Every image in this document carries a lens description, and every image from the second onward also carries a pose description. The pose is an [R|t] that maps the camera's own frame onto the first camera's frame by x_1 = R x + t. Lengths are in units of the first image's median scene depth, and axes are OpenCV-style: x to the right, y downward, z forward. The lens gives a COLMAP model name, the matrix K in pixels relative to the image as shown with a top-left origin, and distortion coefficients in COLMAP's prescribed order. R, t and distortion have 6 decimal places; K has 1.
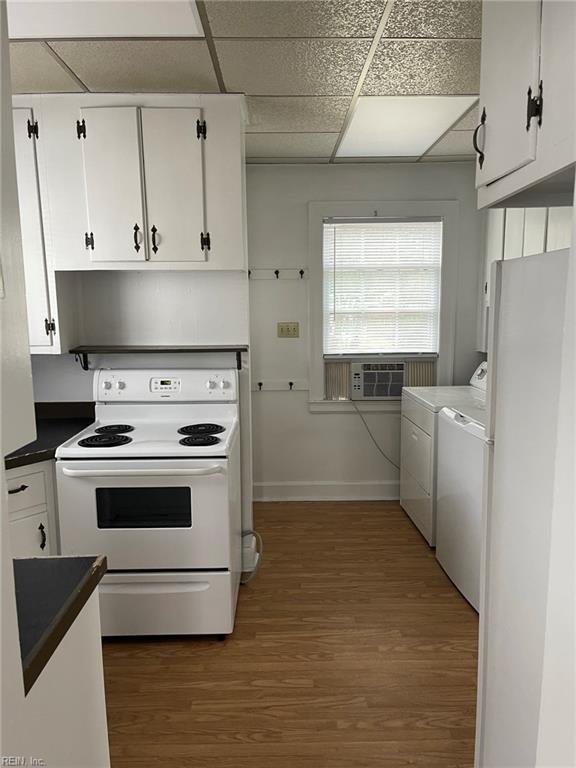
lens RADIAL K [[574.9, 0, 288.0], [0, 574.9, 384.0], [0, 0, 1]] dist [0.075184, -0.081188]
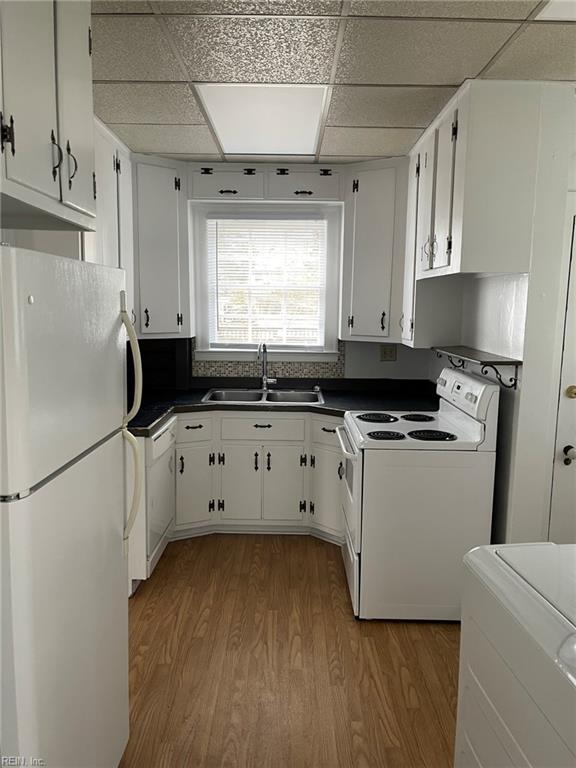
lens RADIAL K [[579.6, 0, 288.0], [0, 579.6, 384.0], [0, 0, 1]] dist [0.002208, -0.001059]
pose [[-0.028468, 0.157874, -0.987049, 1.056105], [-0.142285, 0.976754, 0.160331, -0.189574], [0.989416, 0.145007, -0.005343, 1.053979]]
